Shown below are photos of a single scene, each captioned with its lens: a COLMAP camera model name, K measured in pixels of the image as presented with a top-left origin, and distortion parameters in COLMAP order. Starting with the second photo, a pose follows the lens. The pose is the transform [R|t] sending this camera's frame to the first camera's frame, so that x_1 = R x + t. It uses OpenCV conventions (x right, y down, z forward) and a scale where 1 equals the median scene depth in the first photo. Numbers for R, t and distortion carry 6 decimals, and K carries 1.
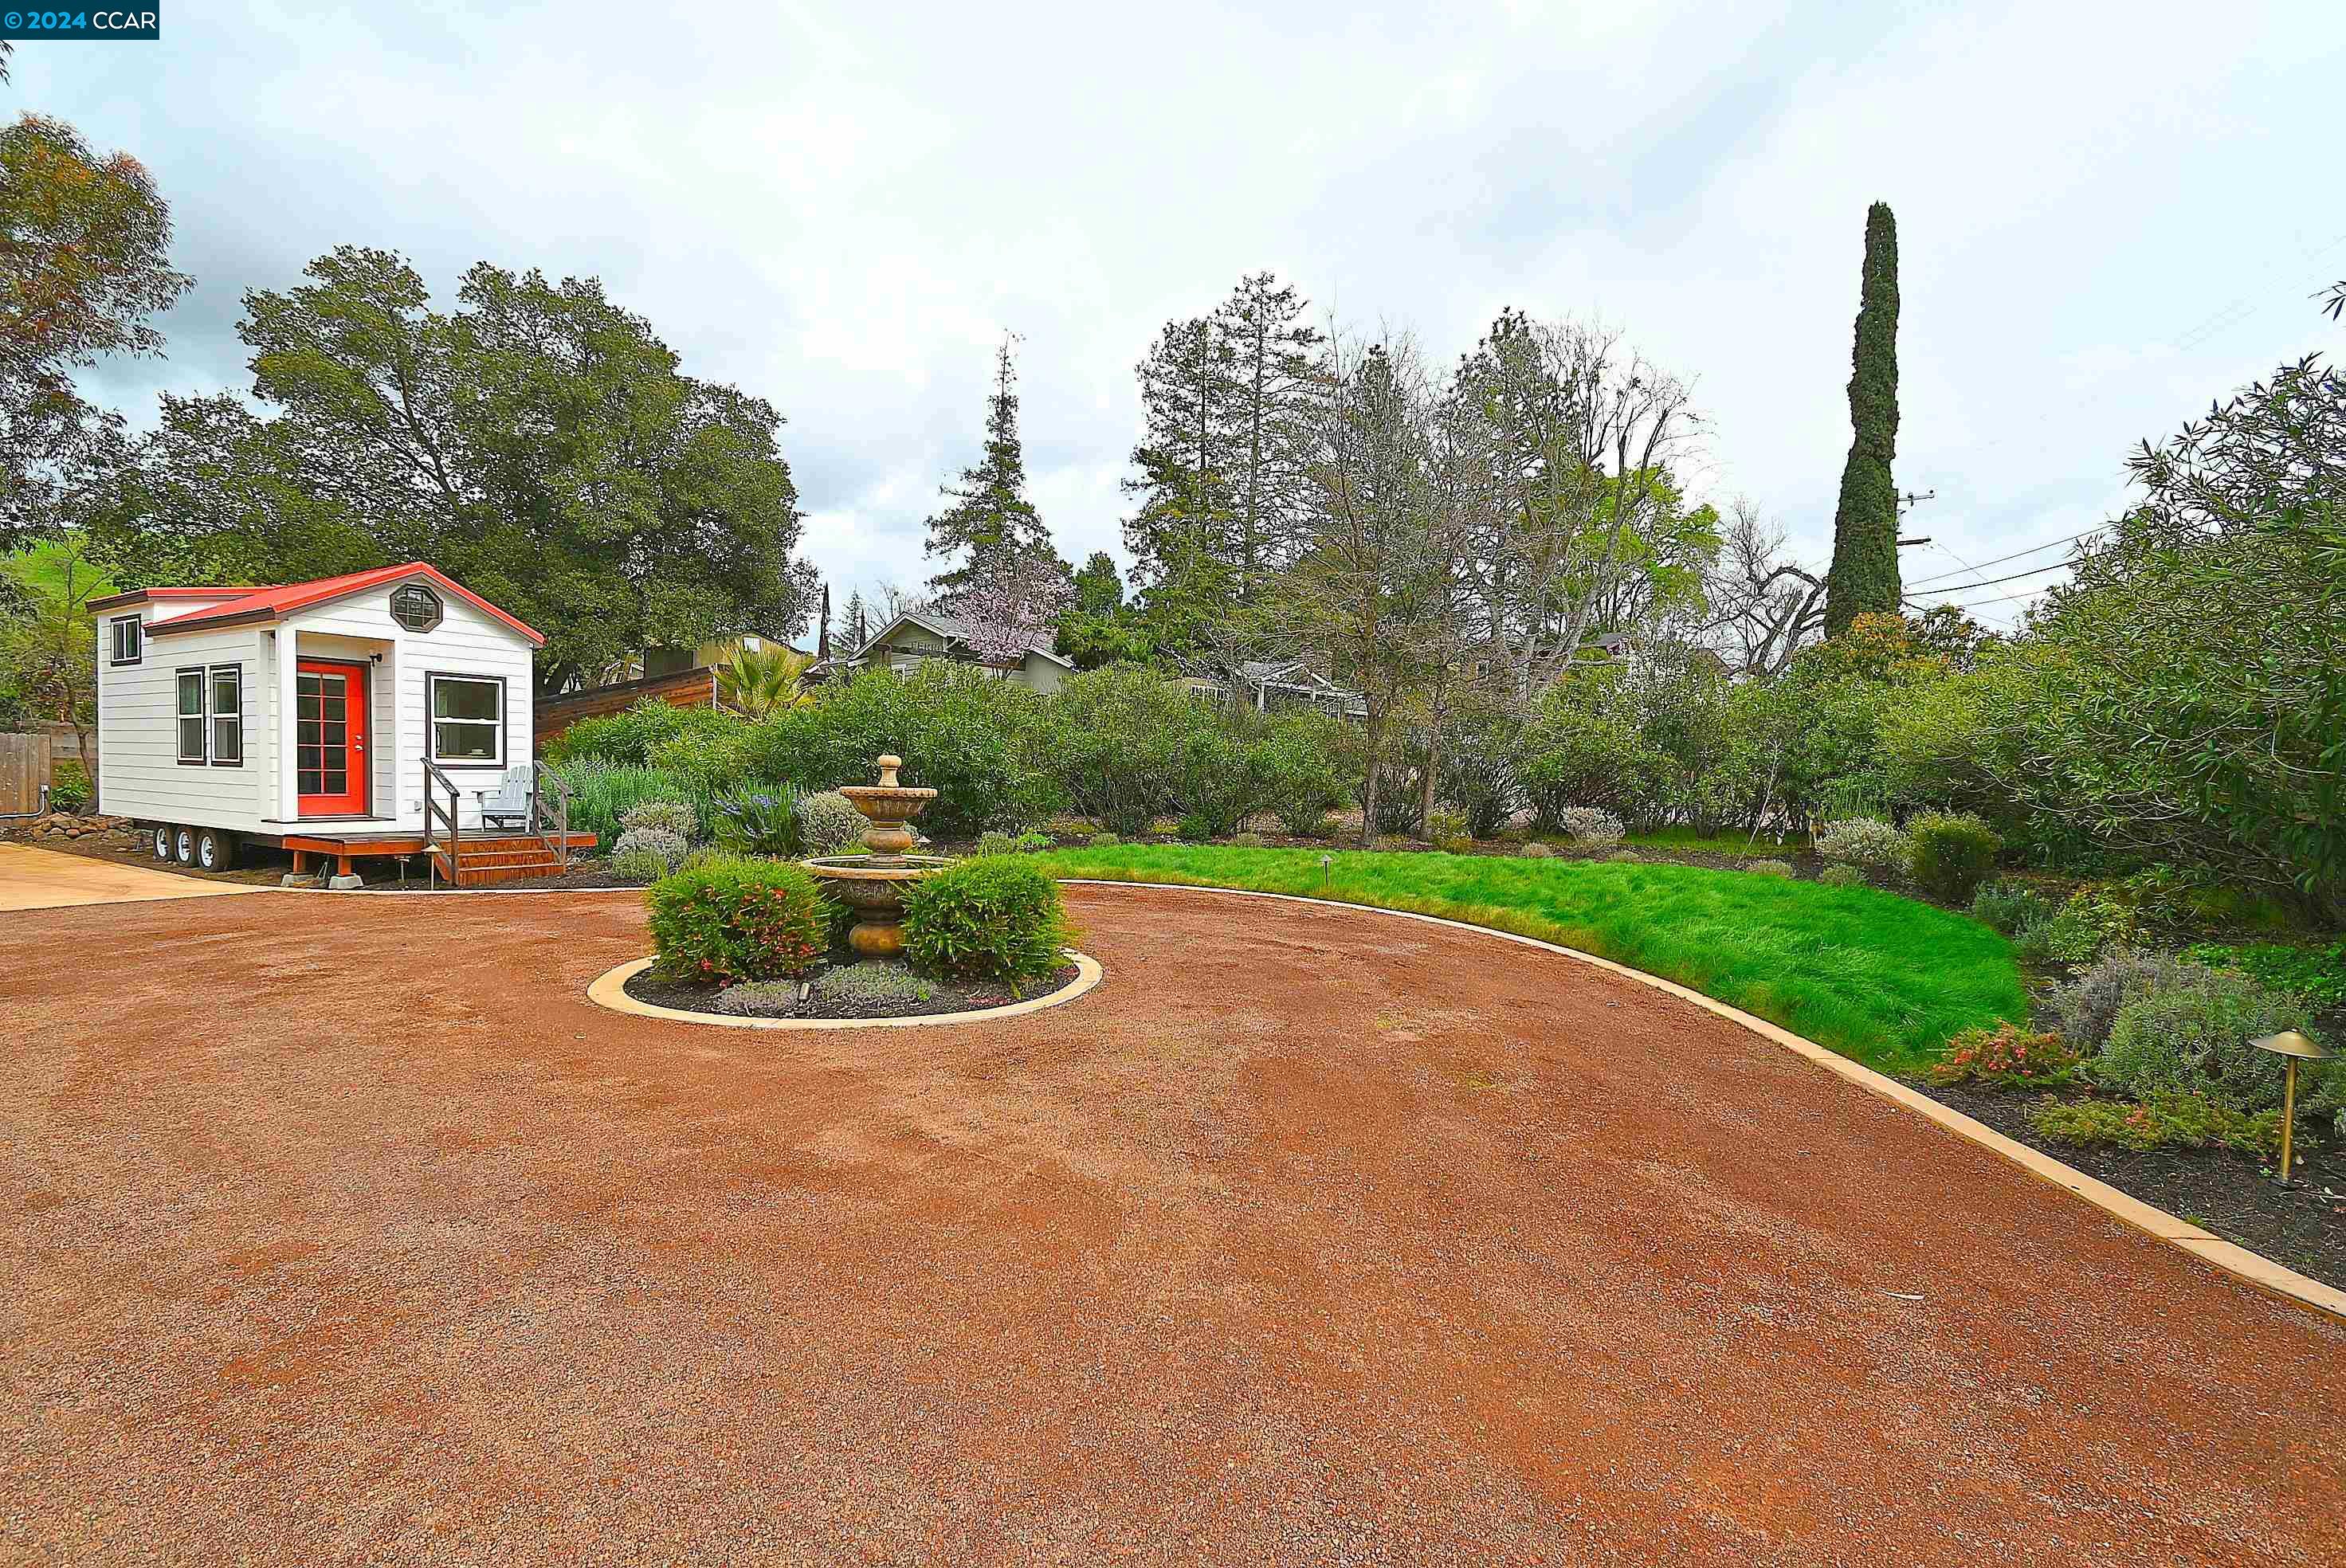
lens RADIAL K [[1060.9, 0, 1178.4], [0, 1060.9, 798.9], [0, 0, 1]] dist [0.013587, -0.006794]
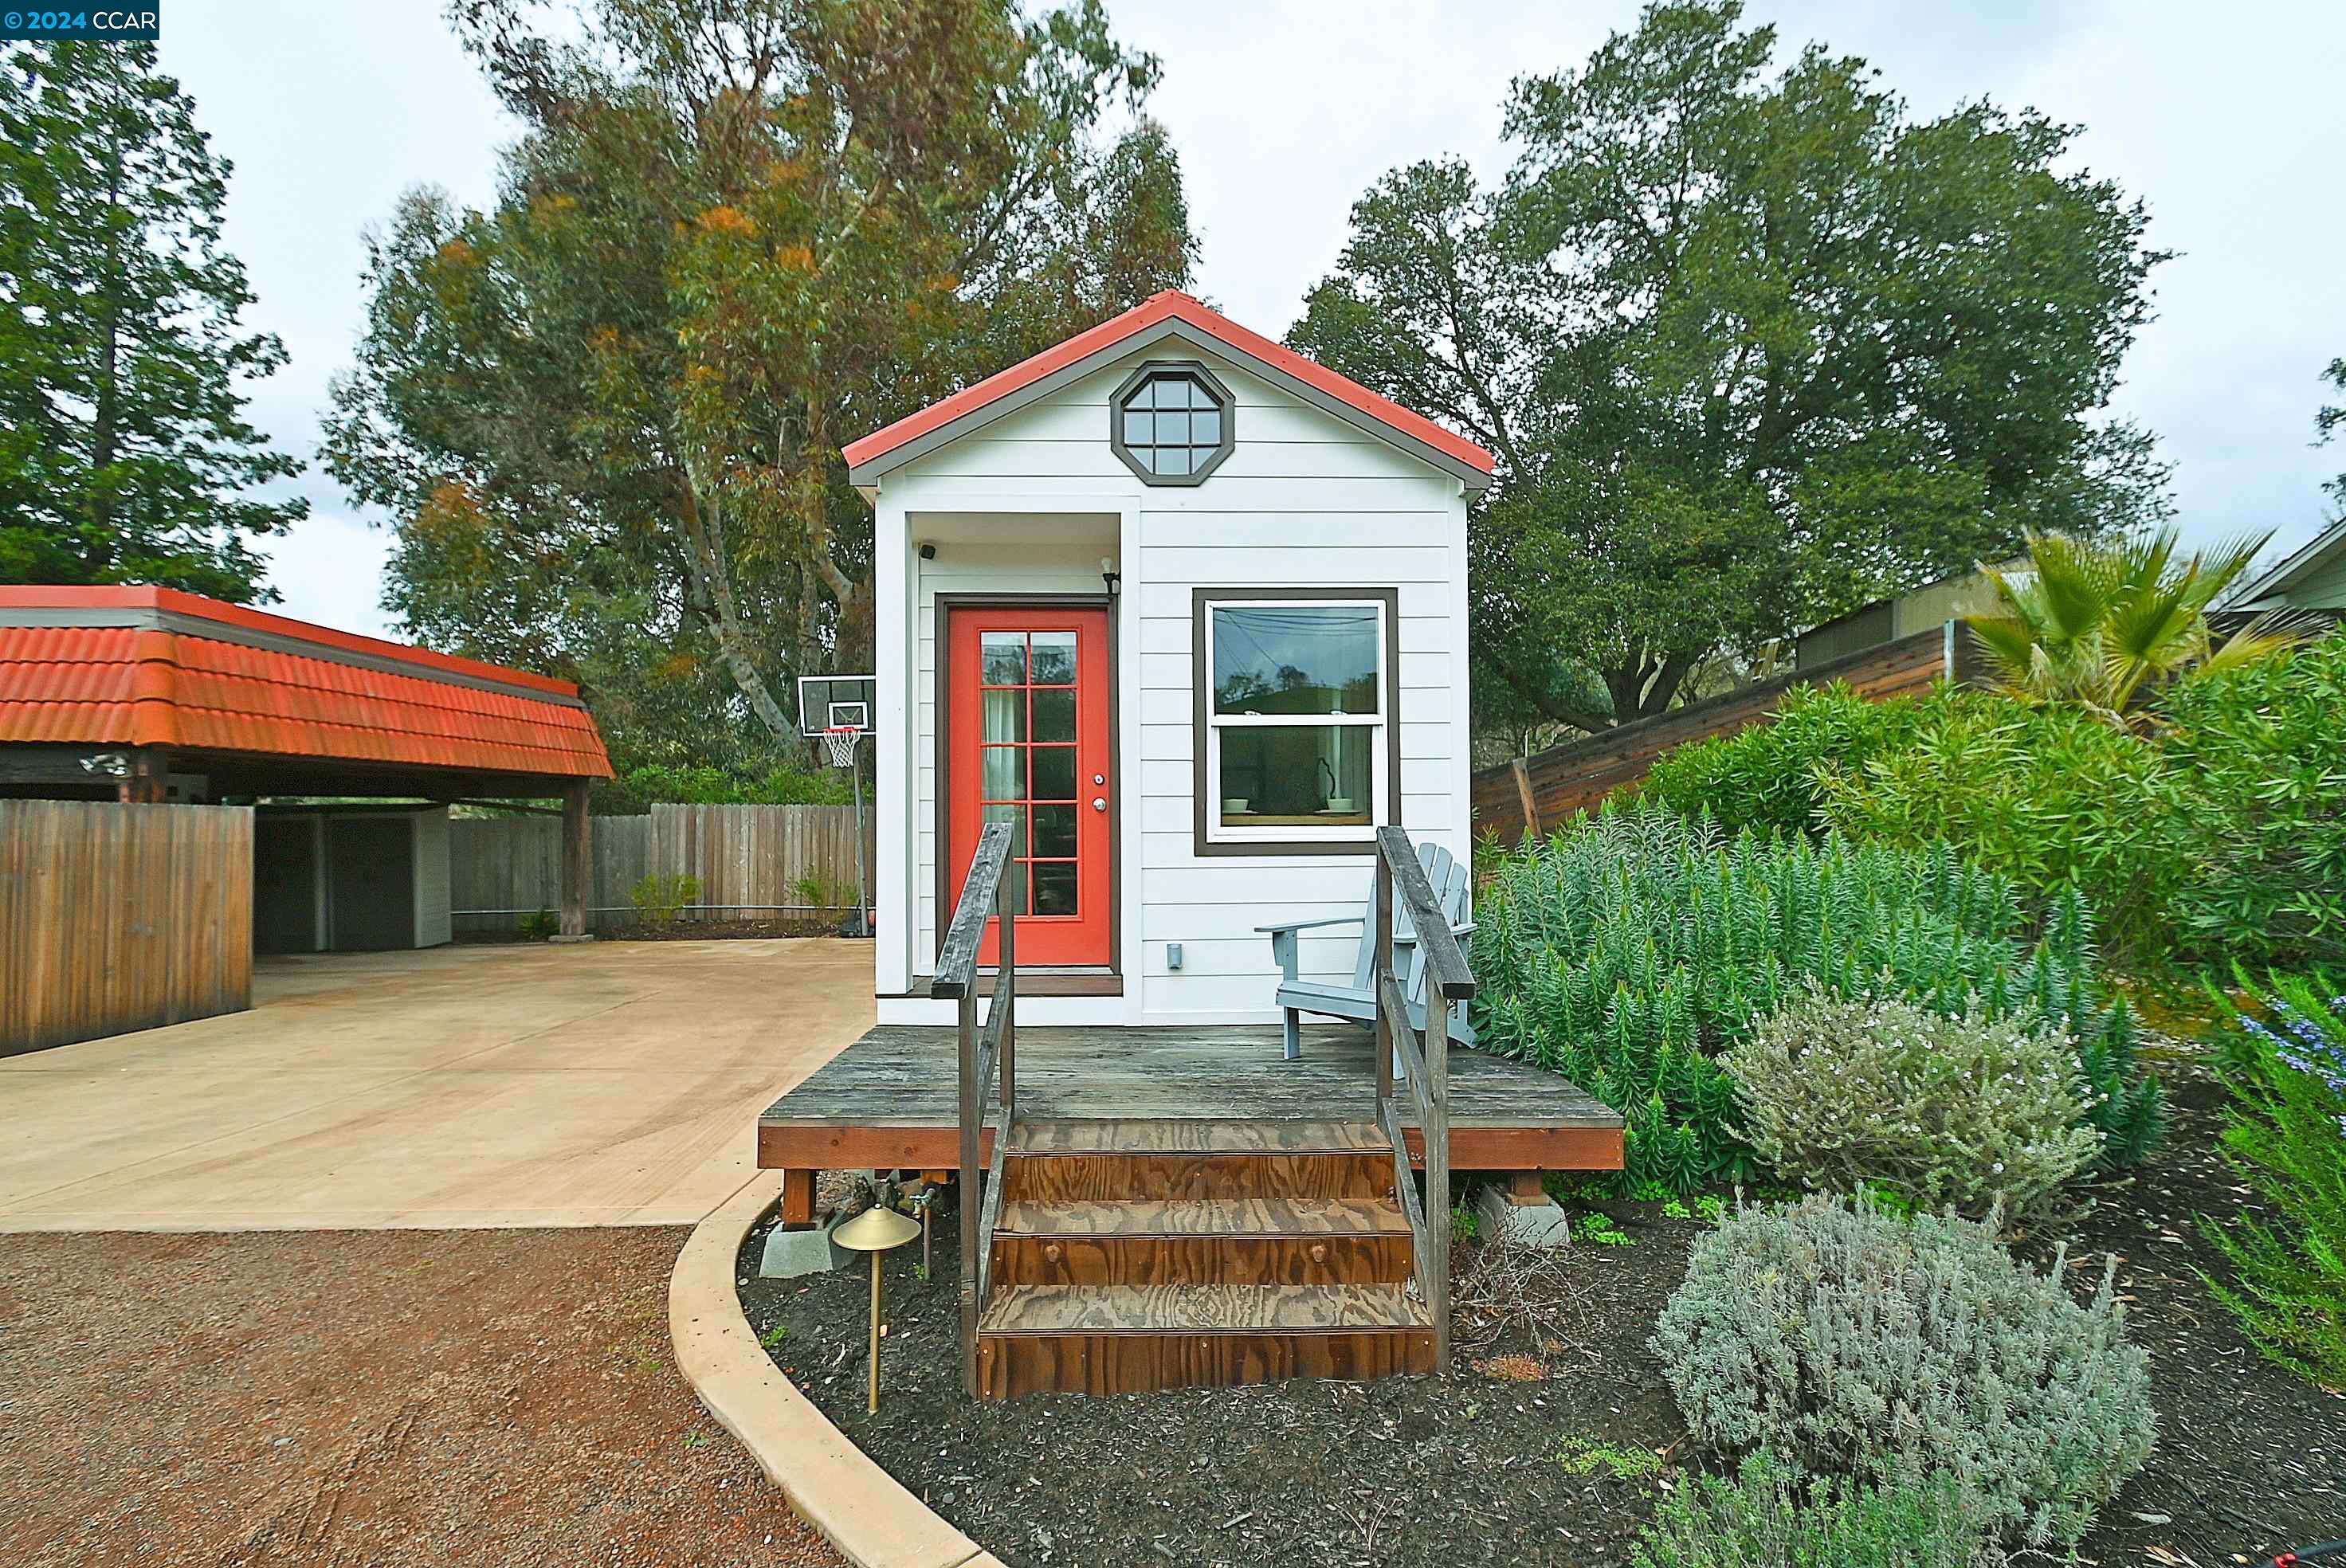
lens RADIAL K [[1060.9, 0, 1178.4], [0, 1060.9, 798.9], [0, 0, 1]] dist [0.013587, -0.006794]
pose [[0.549981, -0.037254, -0.834346, -0.378692], [-0.010597, 0.998613, -0.051574, -0.027055], [0.835110, 0.037207, 0.548823, 0.742932]]
